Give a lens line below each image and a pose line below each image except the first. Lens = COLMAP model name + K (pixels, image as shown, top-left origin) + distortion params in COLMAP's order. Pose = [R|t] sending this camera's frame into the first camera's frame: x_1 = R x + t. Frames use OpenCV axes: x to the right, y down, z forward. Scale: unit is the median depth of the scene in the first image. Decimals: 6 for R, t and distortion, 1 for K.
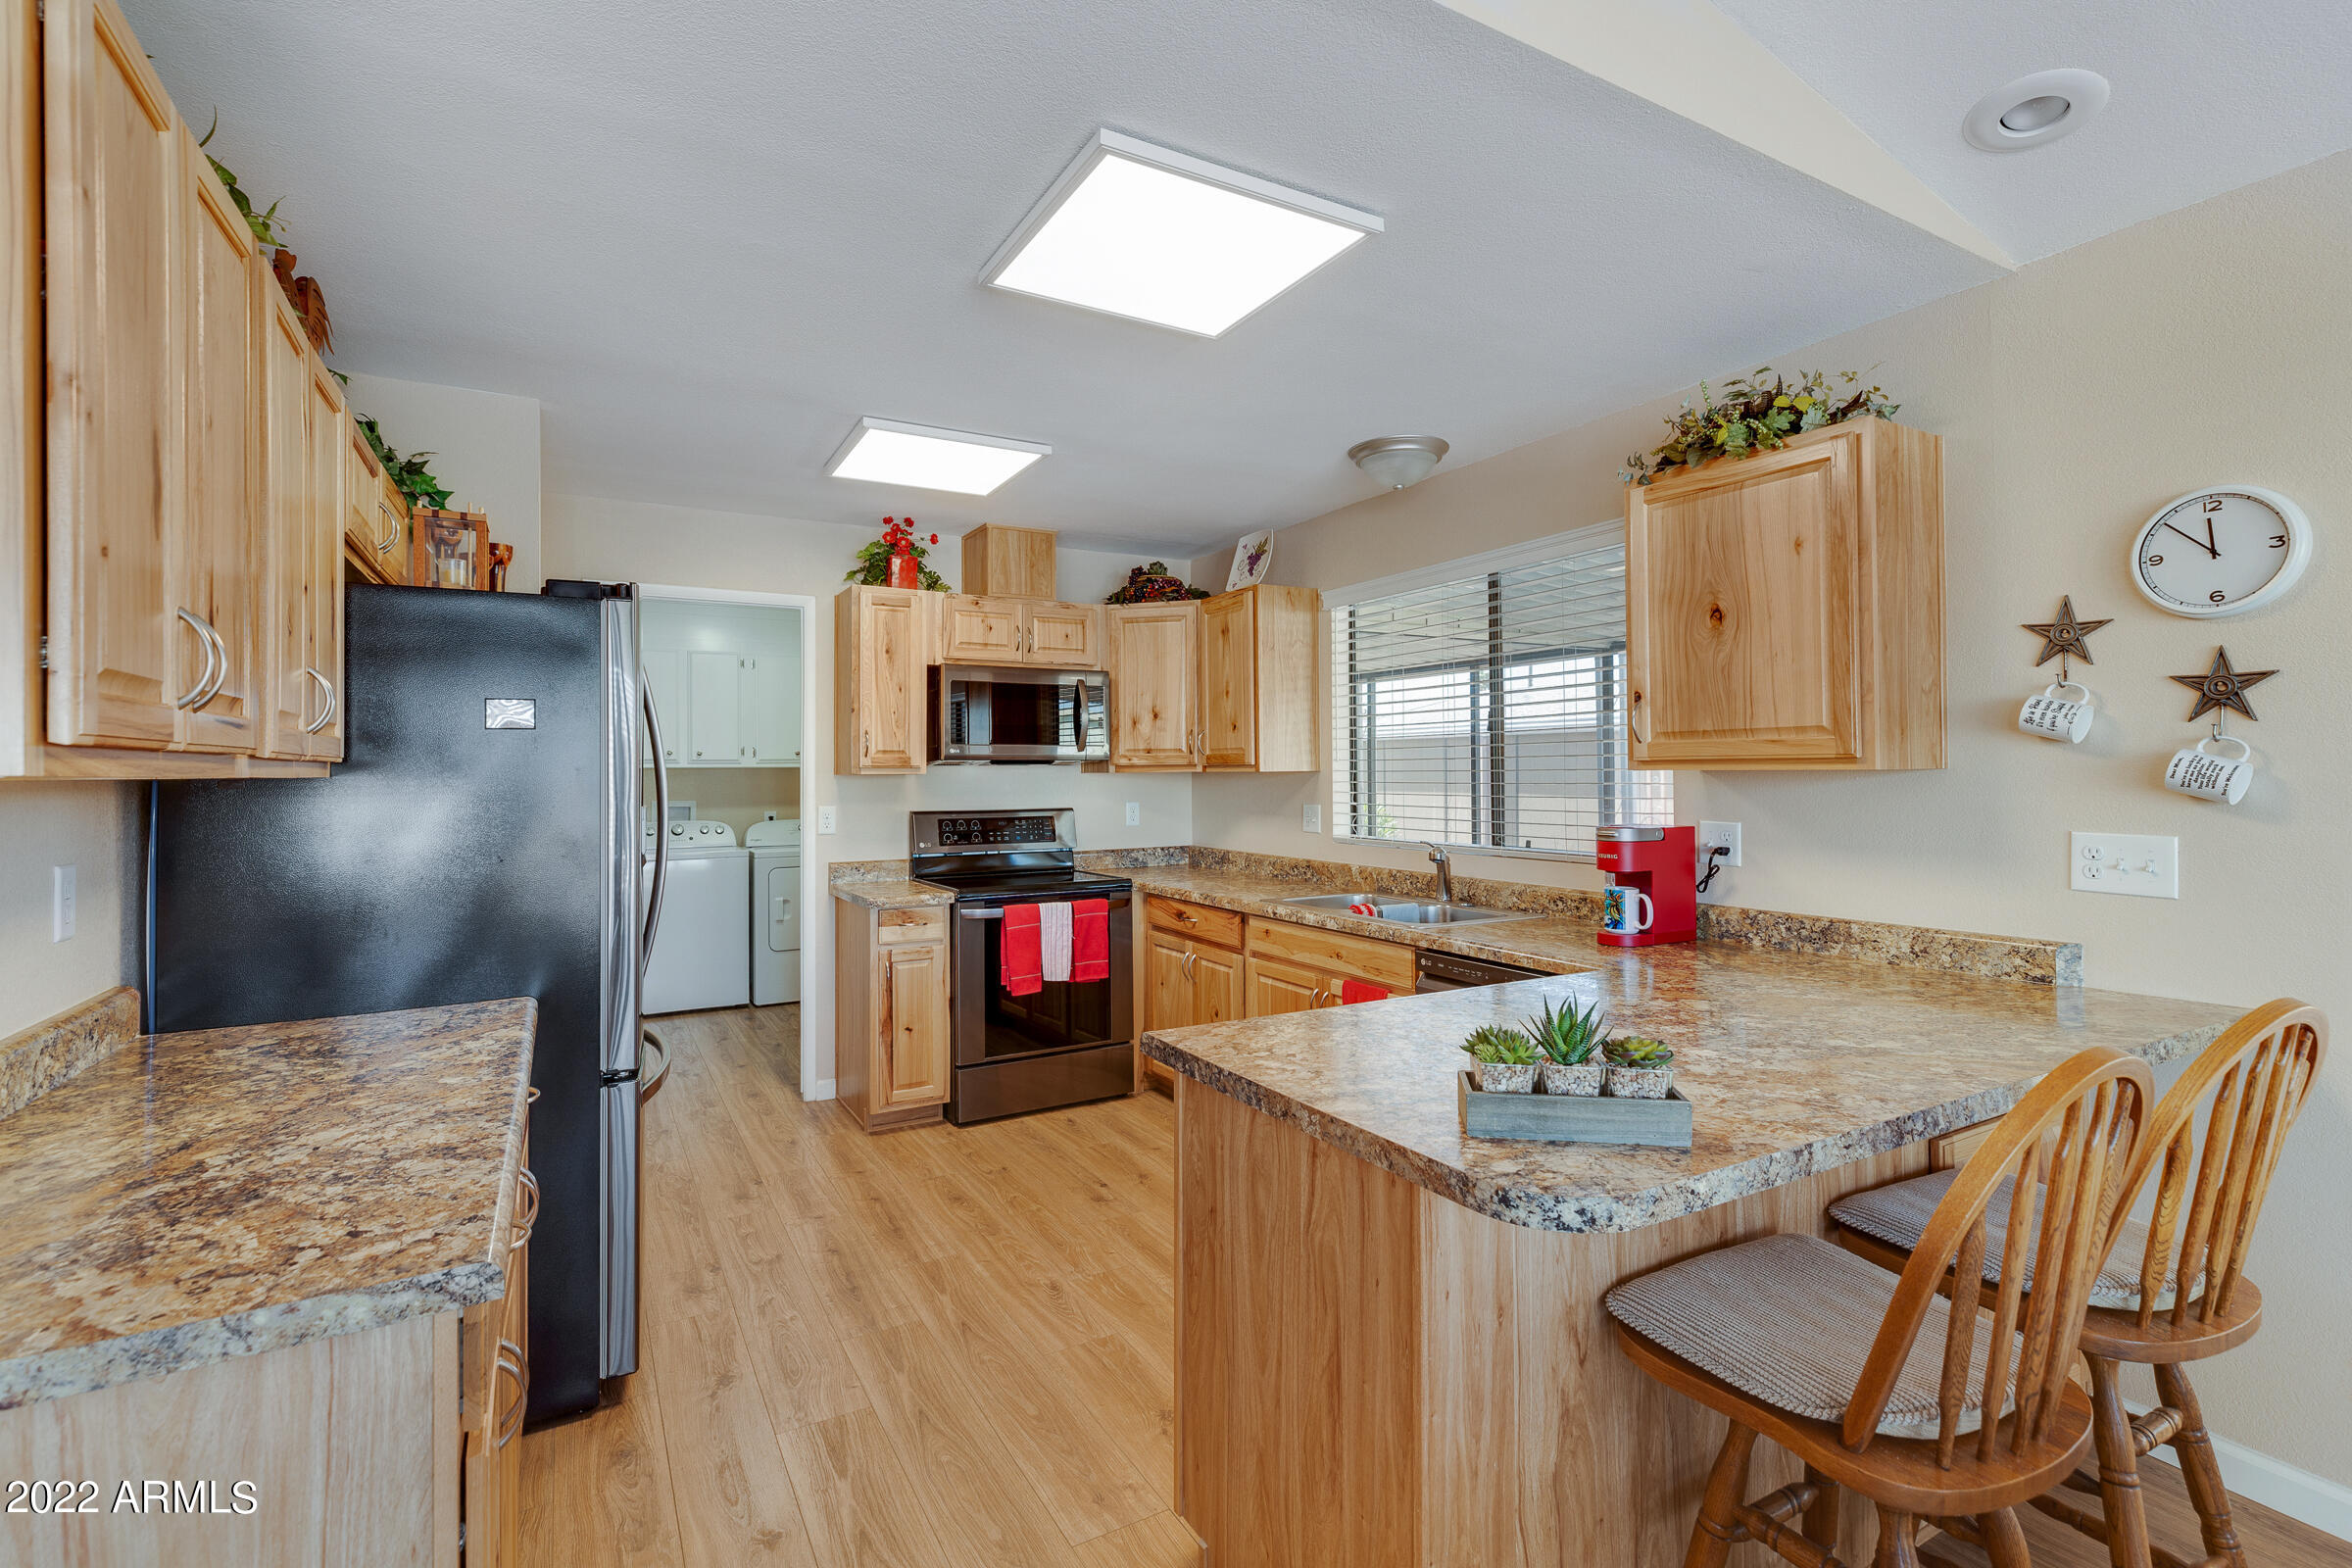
lens RADIAL K [[1058.7, 0, 1166.9], [0, 1058.7, 759.8], [0, 0, 1]] dist [0.004741, 0.001737]
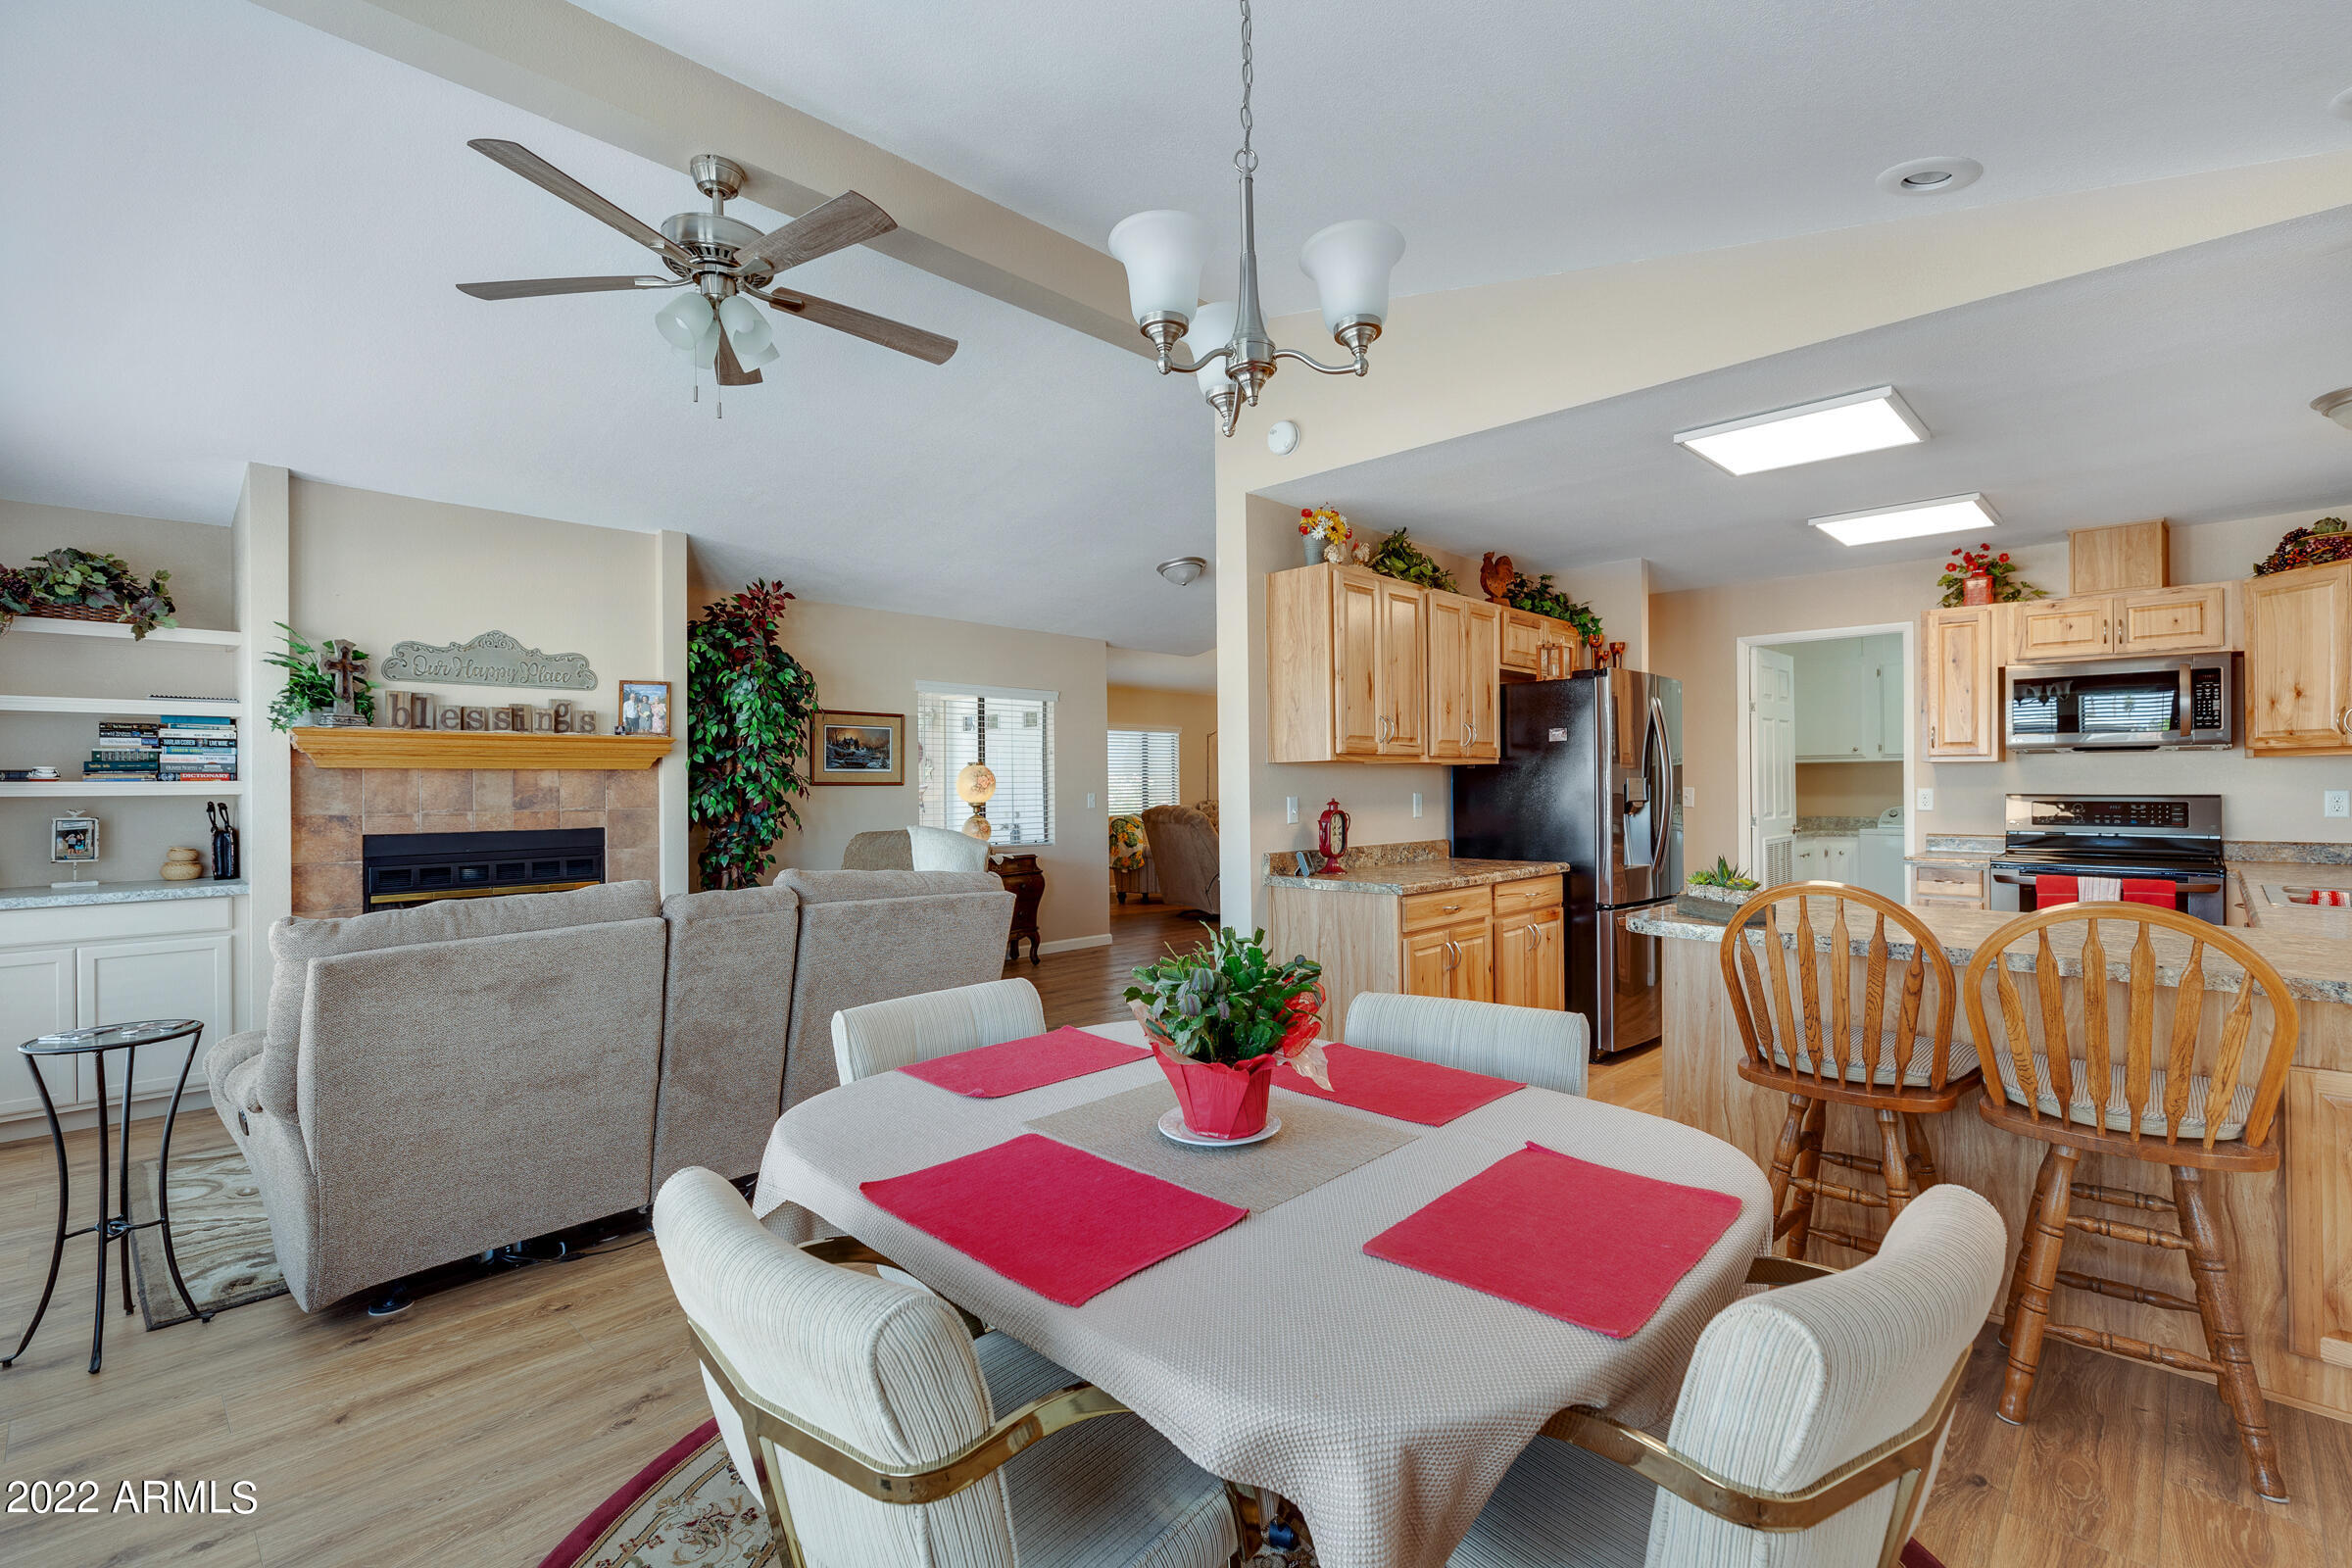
lens RADIAL K [[1058.7, 0, 1197.3], [0, 1058.7, 784.0], [0, 0, 1]] dist [0.004741, 0.001737]
pose [[0.290189, 0.006560, -0.956947, 0.885424], [0.015929, 0.999805, 0.011685, 0.015366], [0.956837, -0.018634, 0.290028, -0.259659]]
